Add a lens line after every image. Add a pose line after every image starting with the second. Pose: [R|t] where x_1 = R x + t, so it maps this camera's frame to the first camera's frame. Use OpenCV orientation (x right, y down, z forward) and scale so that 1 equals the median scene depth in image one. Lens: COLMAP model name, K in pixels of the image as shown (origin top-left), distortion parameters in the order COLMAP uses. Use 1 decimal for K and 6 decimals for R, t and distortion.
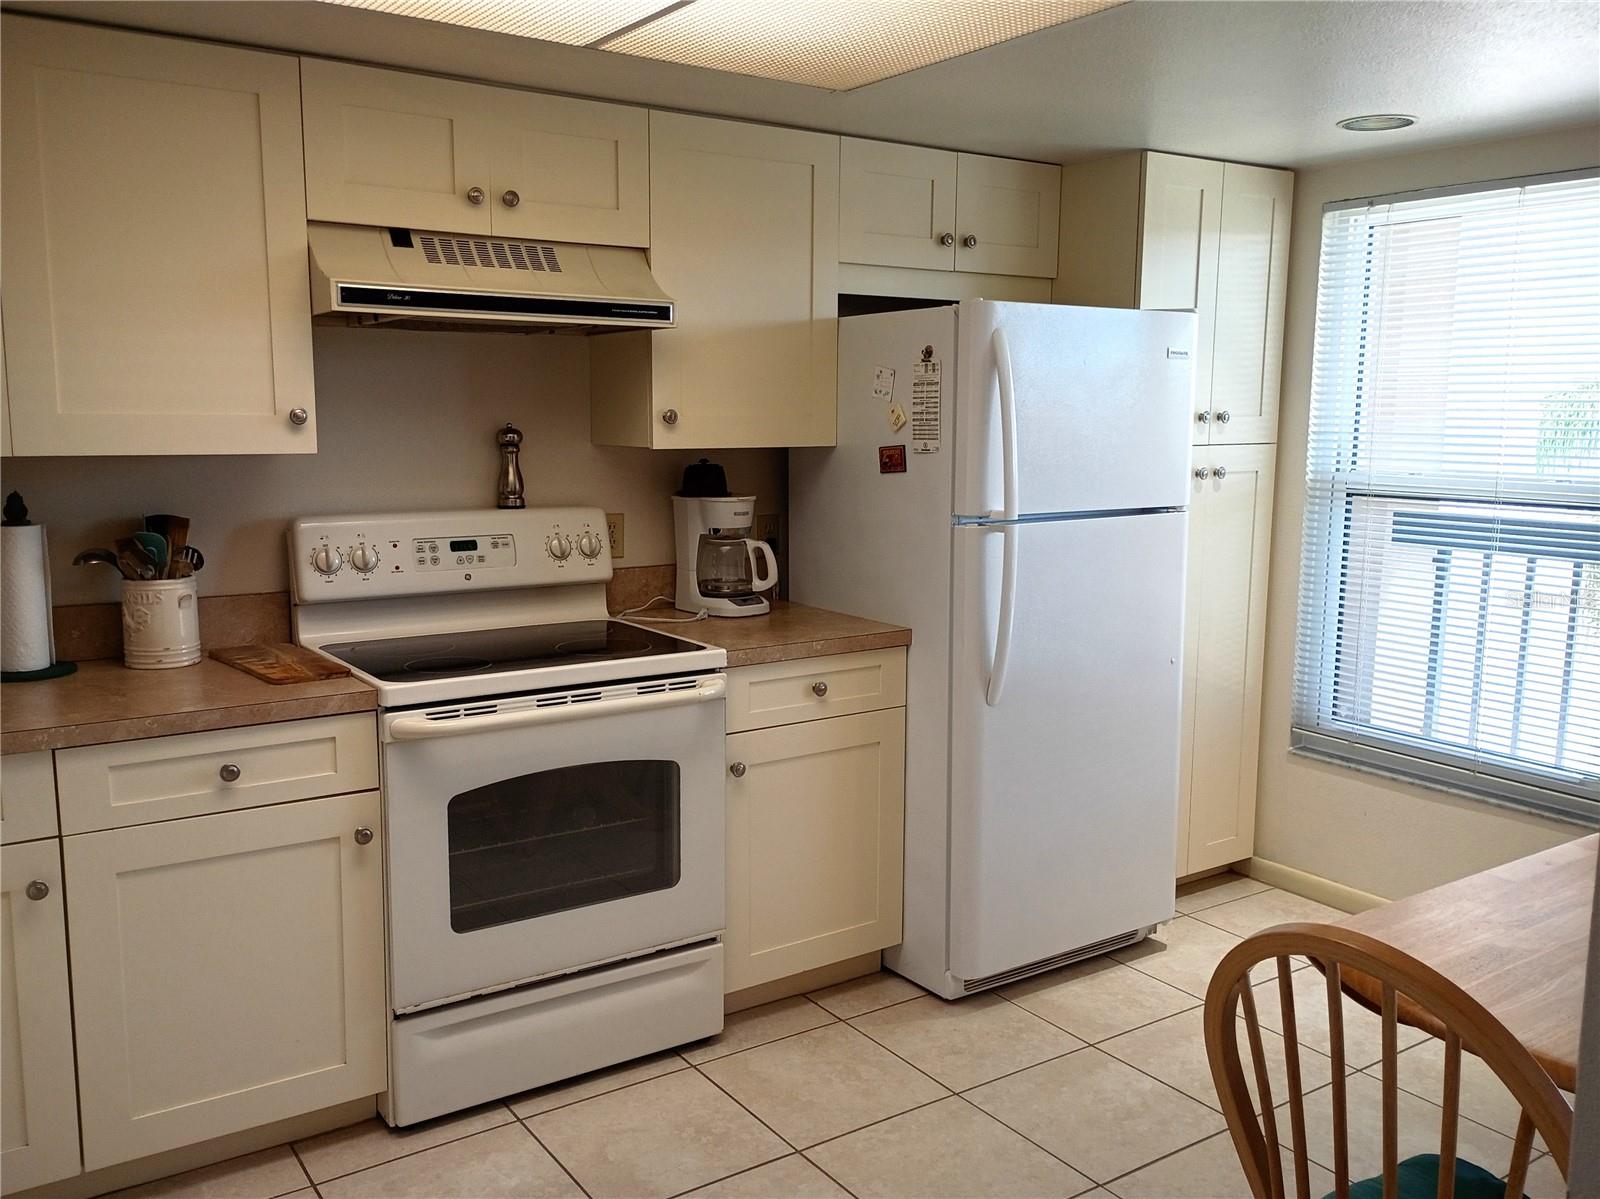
lens RADIAL K [[1324.6, 0, 799.6], [0, 1324.6, 597.8], [0, 0, 1]] dist [0.045632, -0.034885]
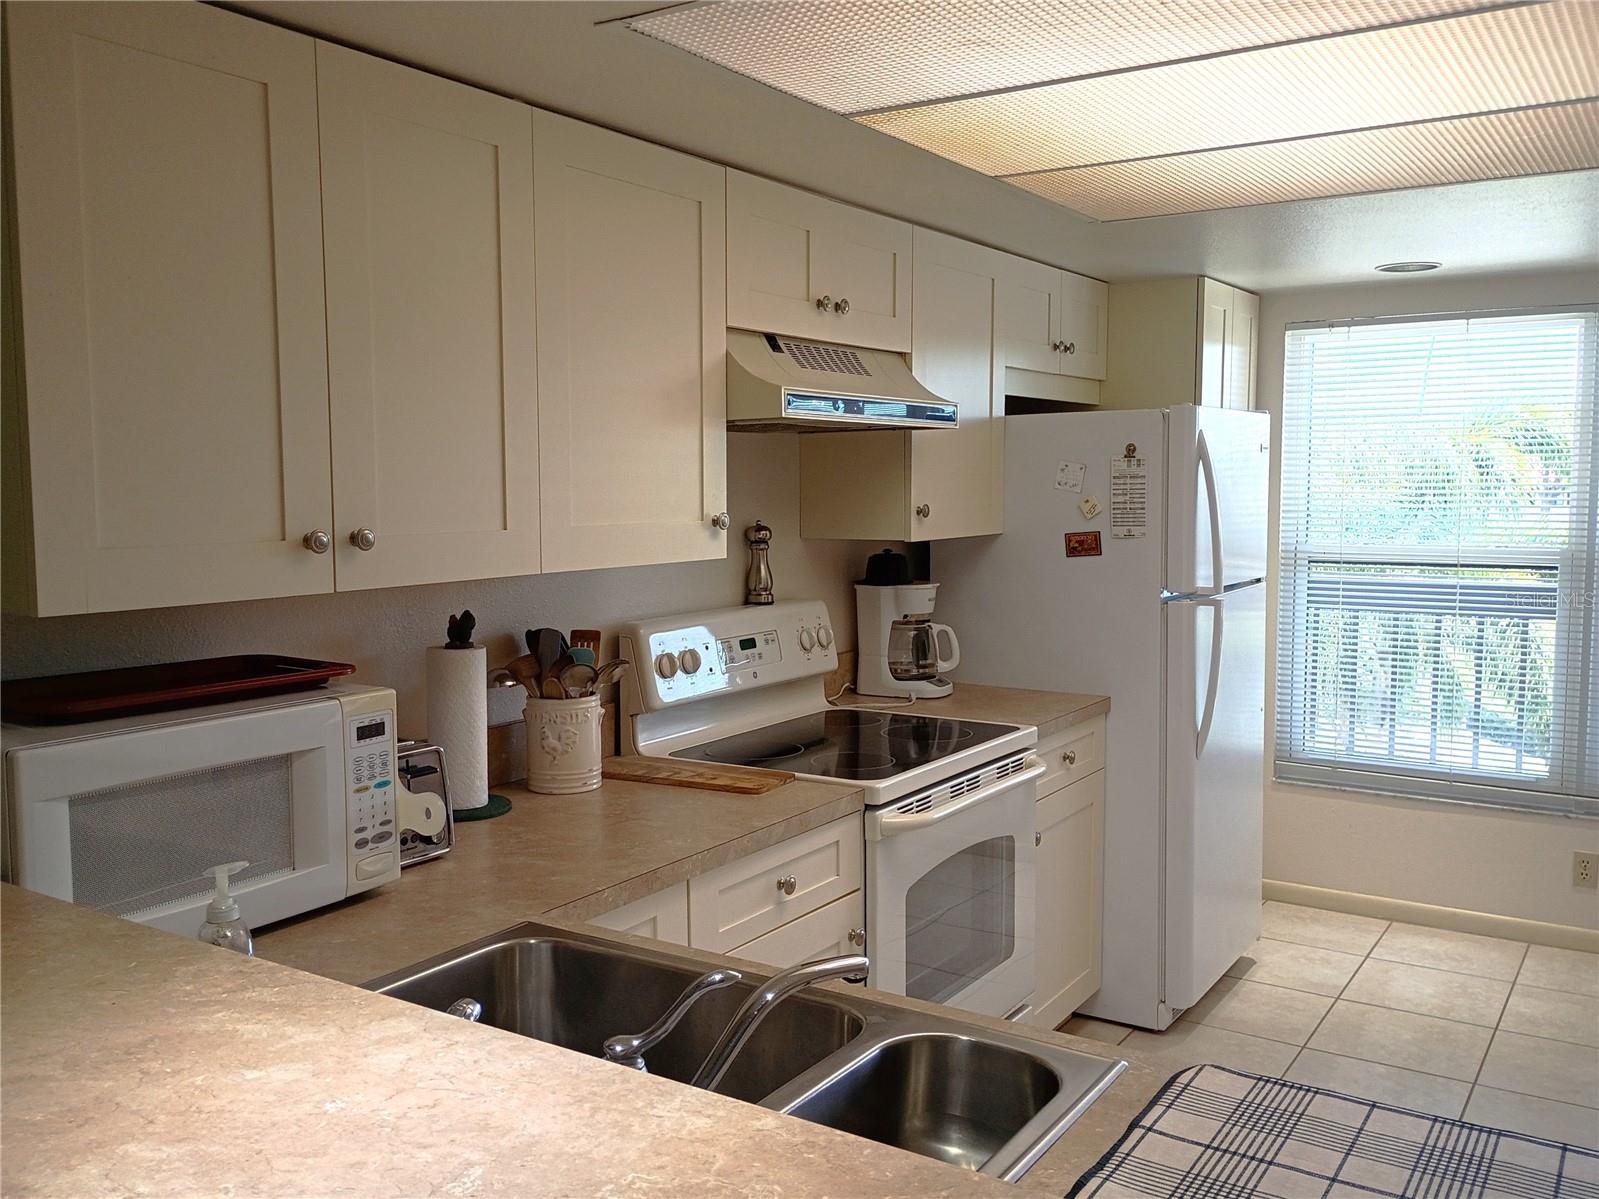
lens RADIAL K [[1360.4, 0, 795.1], [0, 1360.4, 596.8], [0, 0, 1]] dist [0.024629, 0.013760]
pose [[0.926303, -0.043664, 0.374241, -0.558562], [0.064596, 0.996960, -0.043567, -0.025908], [-0.371201, 0.064530, 0.926308, 0.039177]]
